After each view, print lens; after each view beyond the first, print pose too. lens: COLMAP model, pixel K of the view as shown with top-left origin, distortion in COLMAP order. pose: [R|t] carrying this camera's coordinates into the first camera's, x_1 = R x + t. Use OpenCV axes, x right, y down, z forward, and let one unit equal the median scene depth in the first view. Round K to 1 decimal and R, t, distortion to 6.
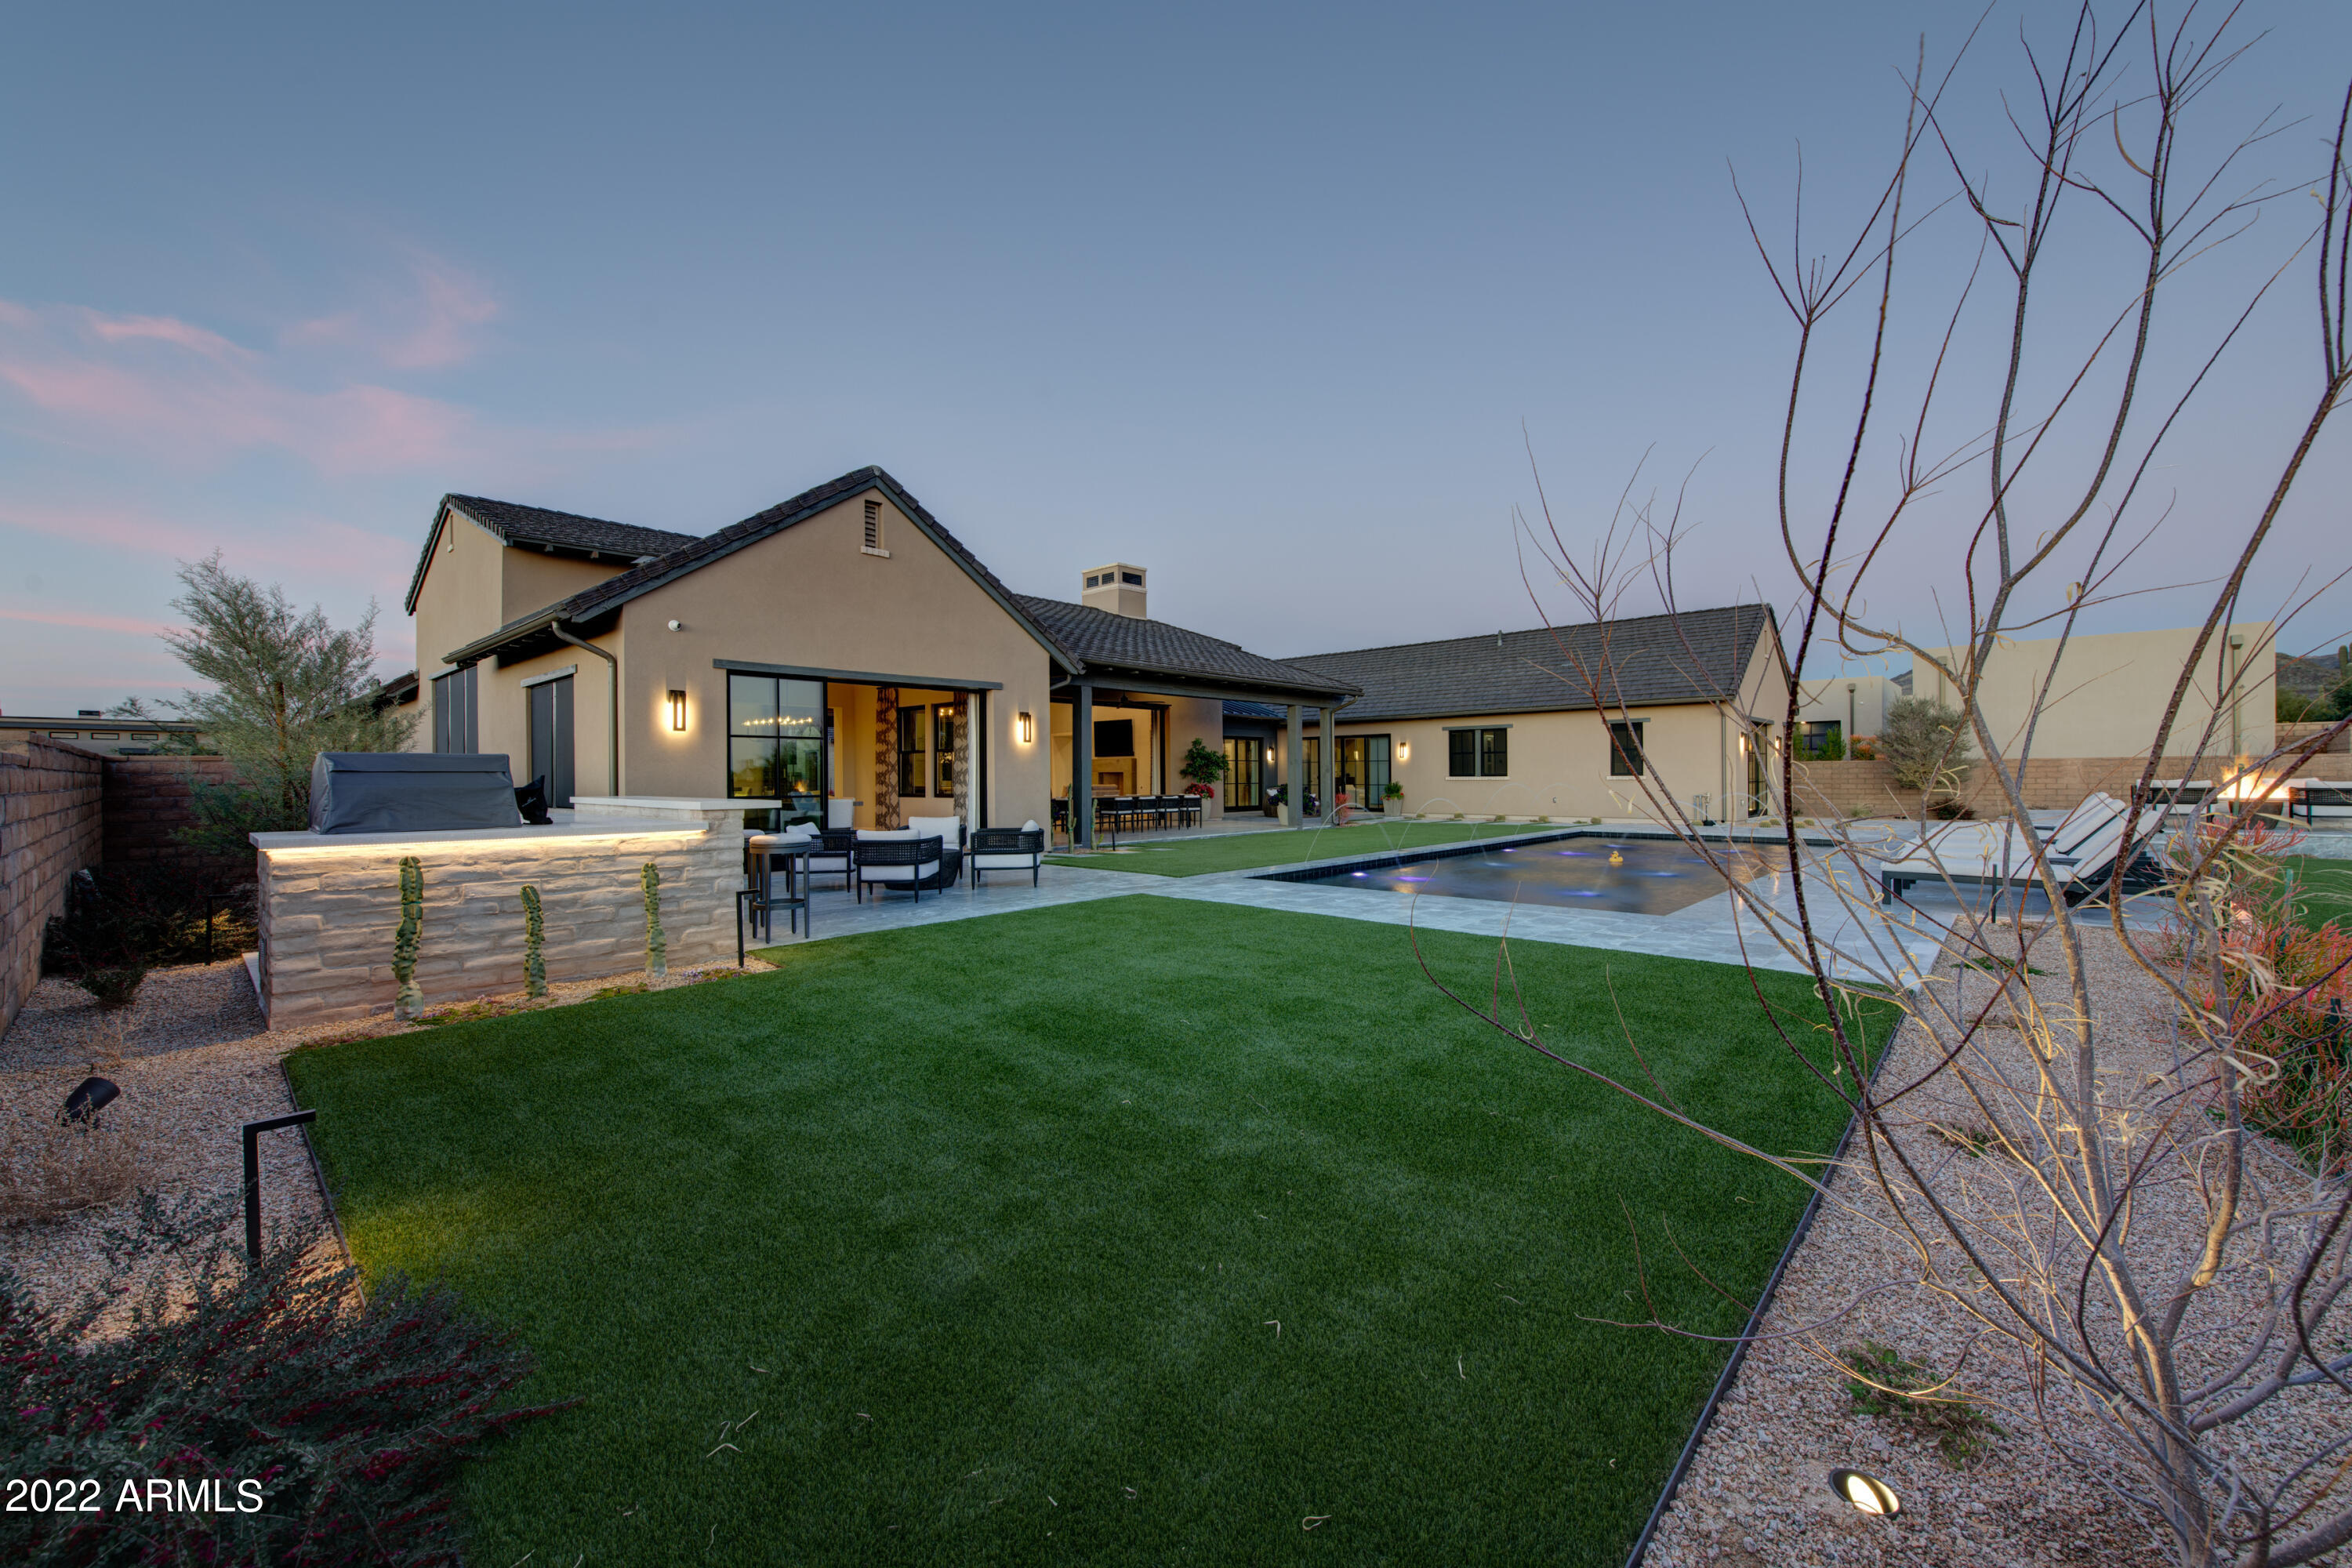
lens RADIAL K [[911.7, 0, 1165.2], [0, 911.7, 771.8], [0, 0, 1]] dist [0.000608, 0.000020]
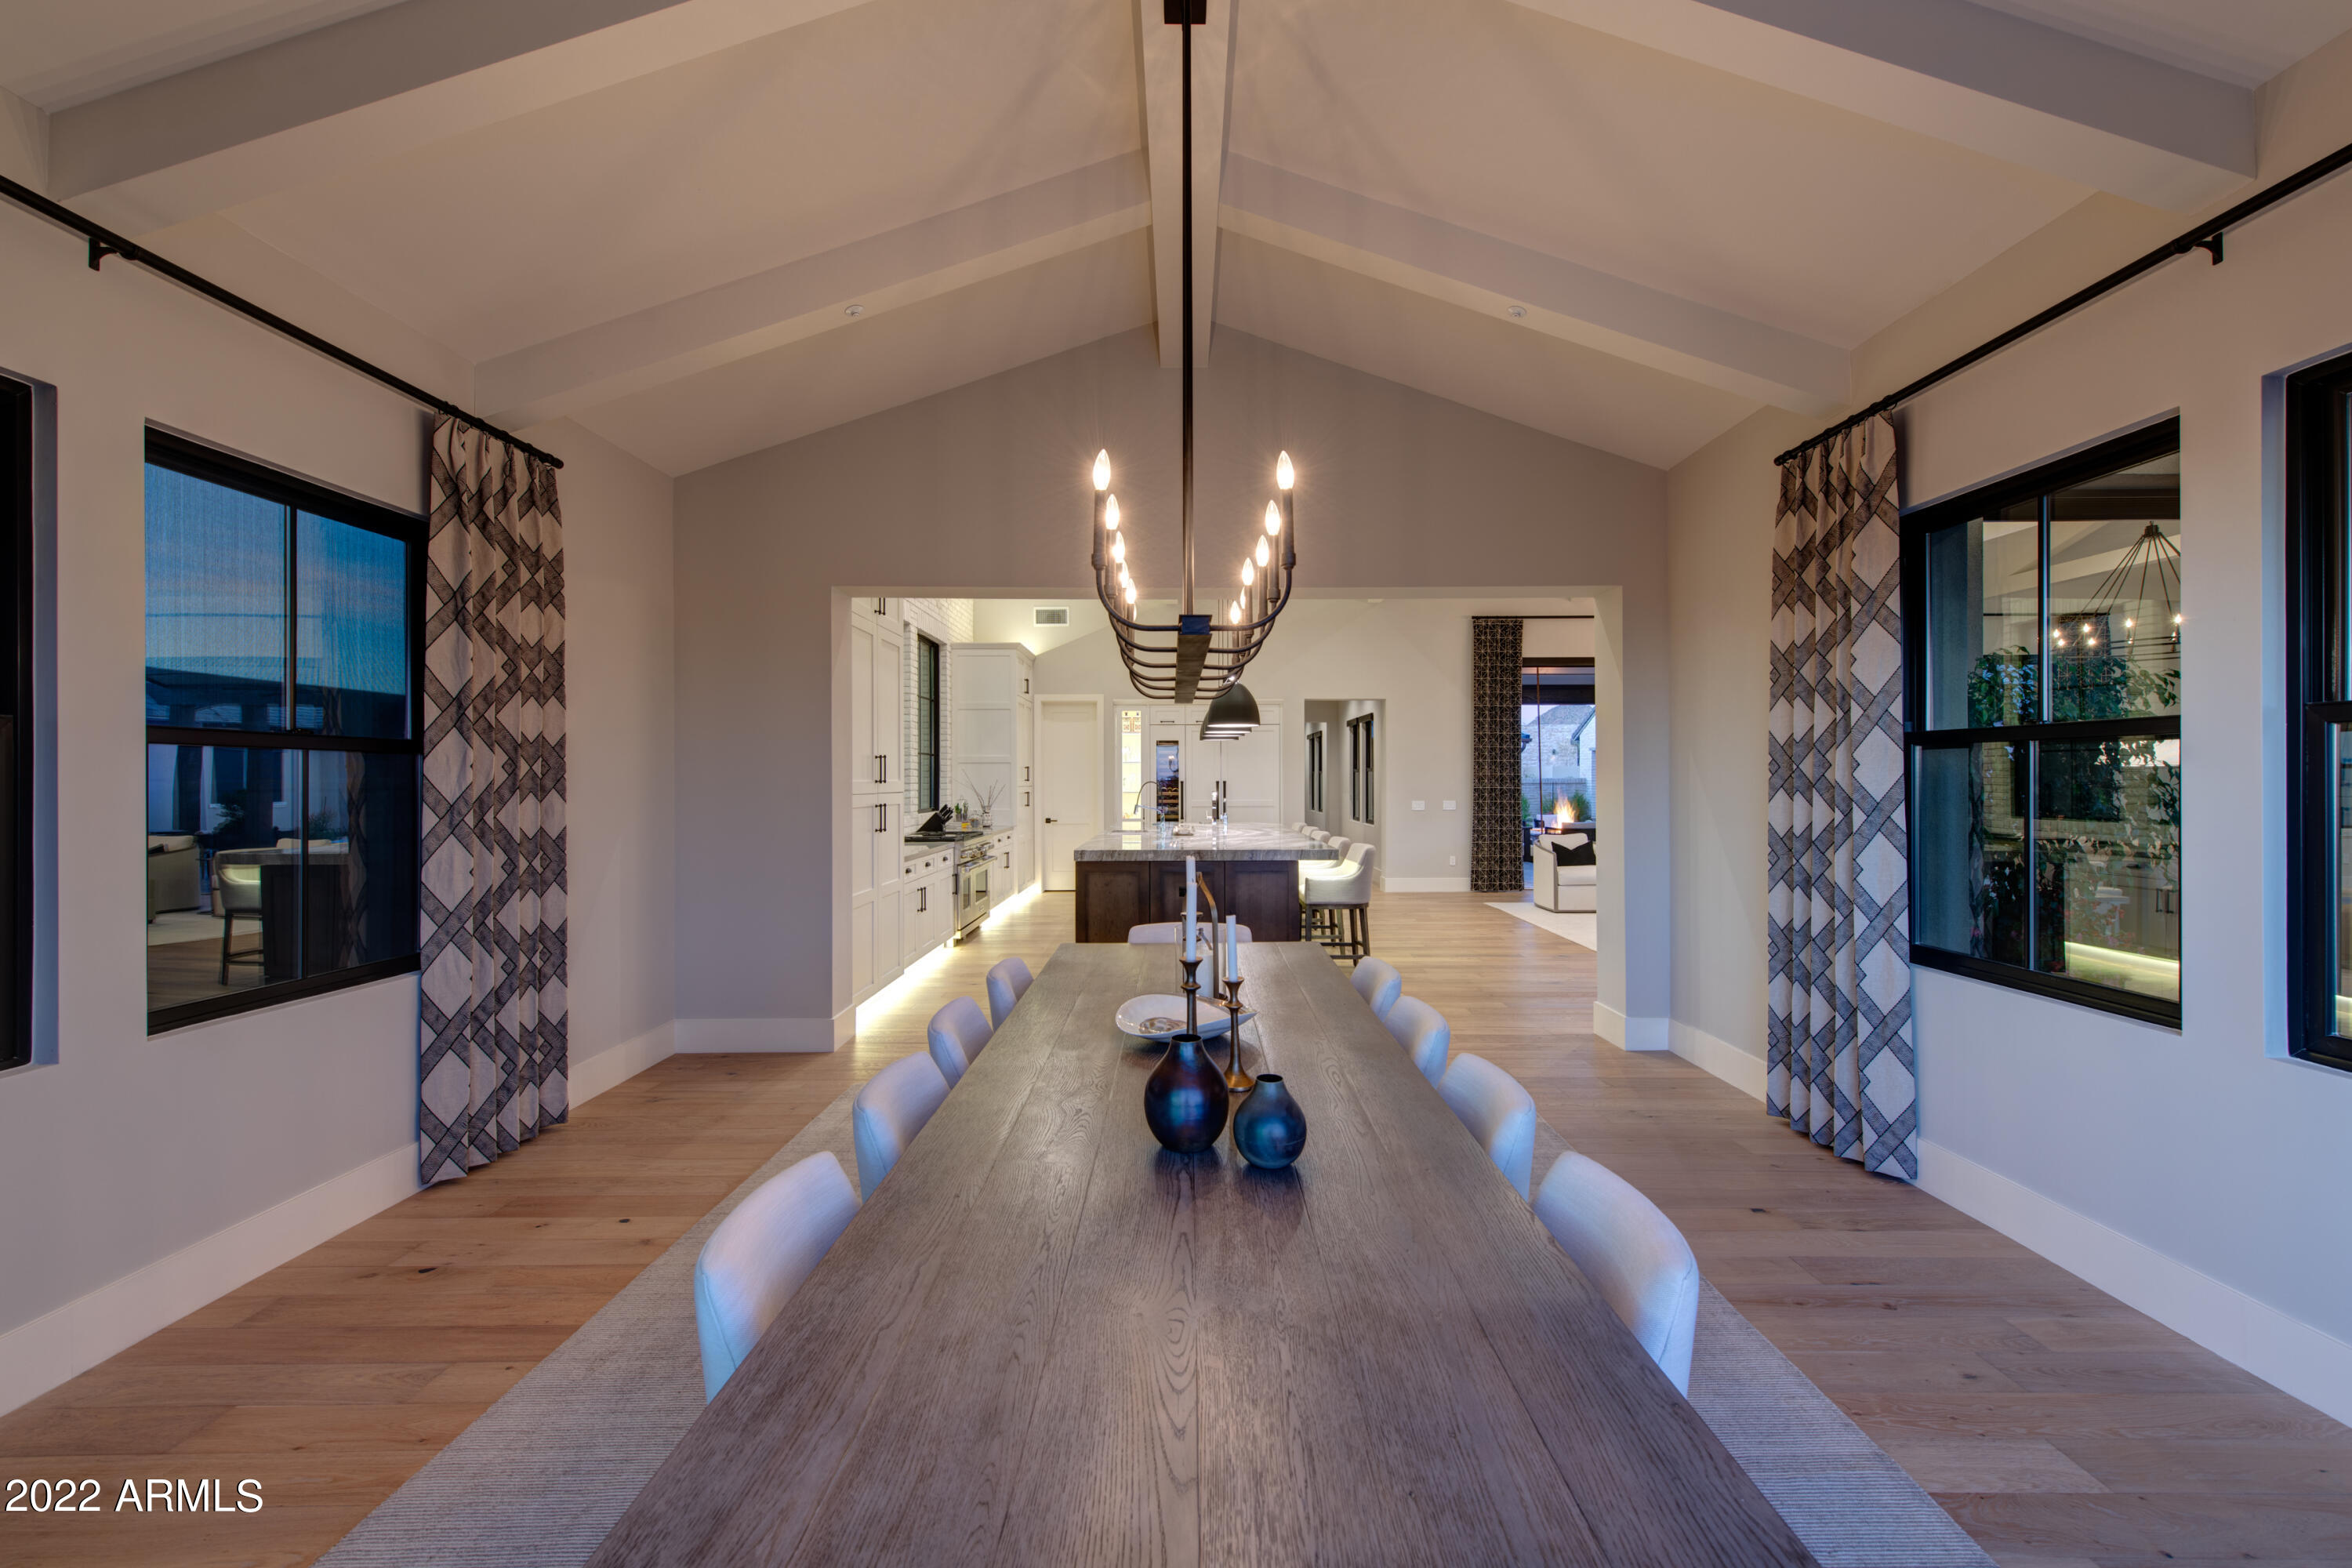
lens RADIAL K [[911.7, 0, 1180.2], [0, 911.7, 781.7], [0, 0, 1]] dist [0.000608, 0.000020]
pose [[0.673365, 0.002796, -0.739305, -0.252523], [-0.001186, 0.999996, 0.002702, -0.012324], [0.739309, -0.000942, 0.673366, 0.750180]]
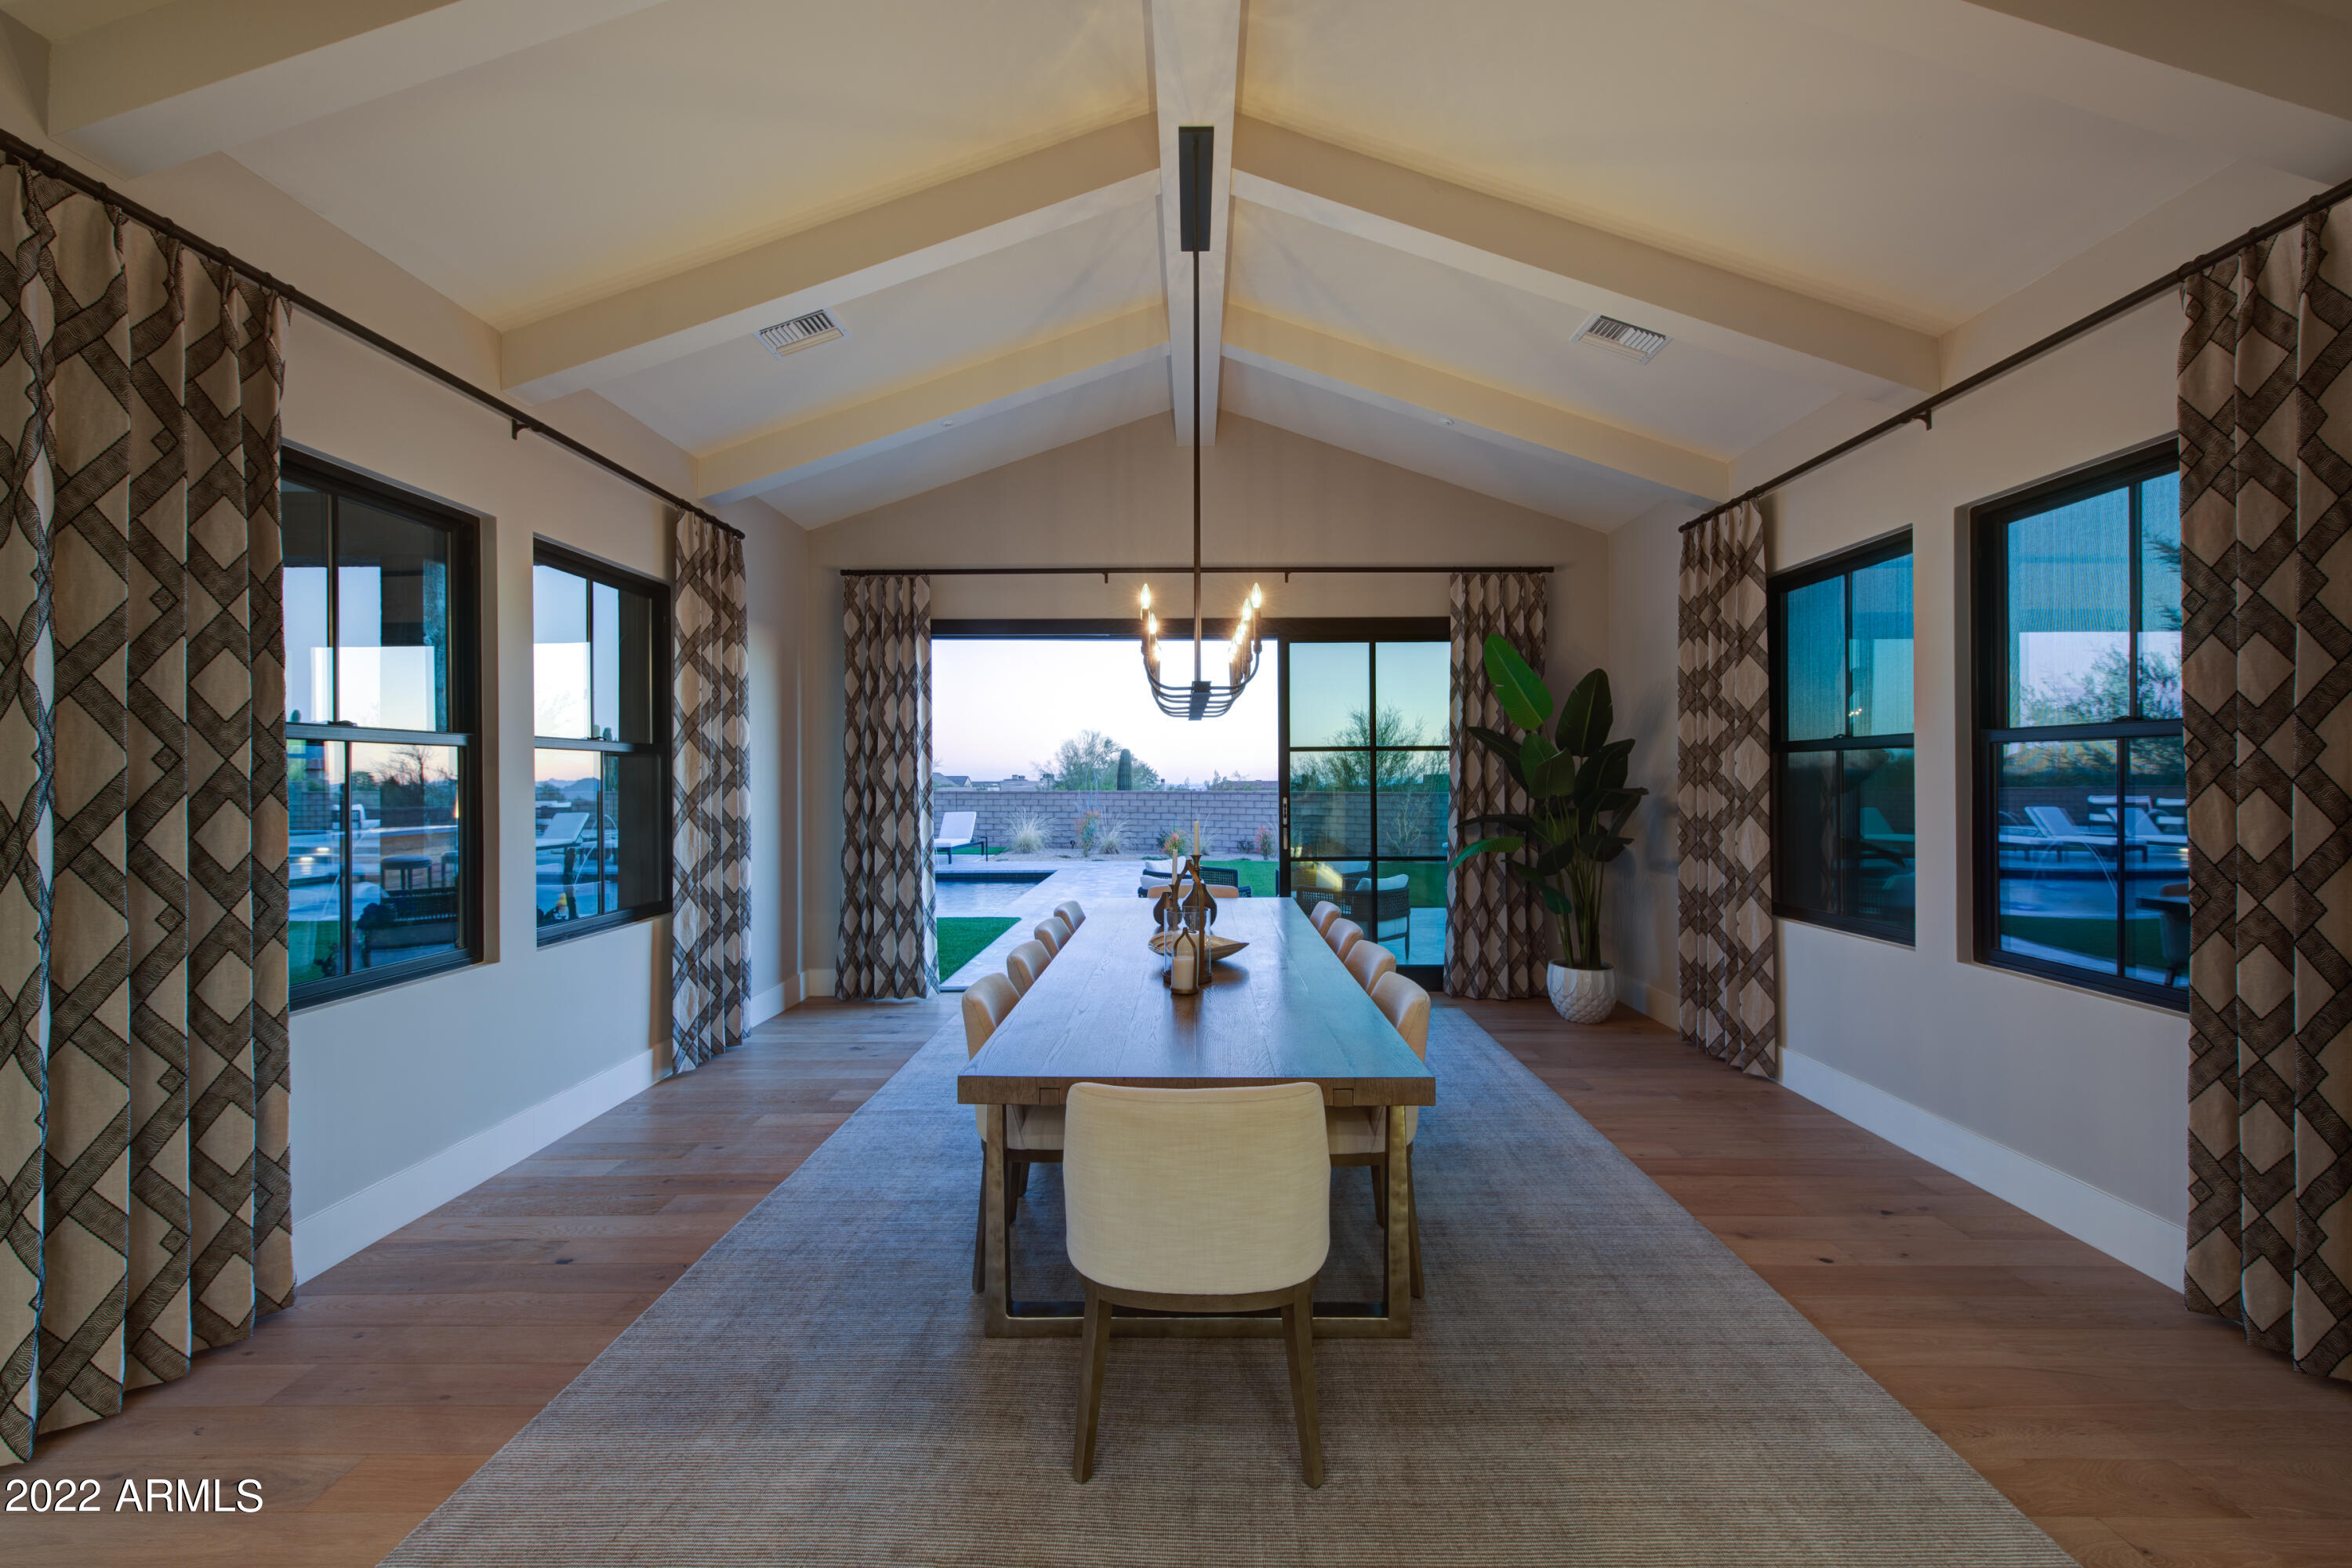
lens RADIAL K [[911.7, 0, 1178.0], [0, 911.7, 778.6], [0, 0, 1]] dist [0.000608, 0.000020]
pose [[0.670741, 0.001679, -0.741690, -0.213254], [-0.000590, 0.999998, 0.001730, -0.012121], [0.741691, -0.000723, 0.670741, 0.699552]]
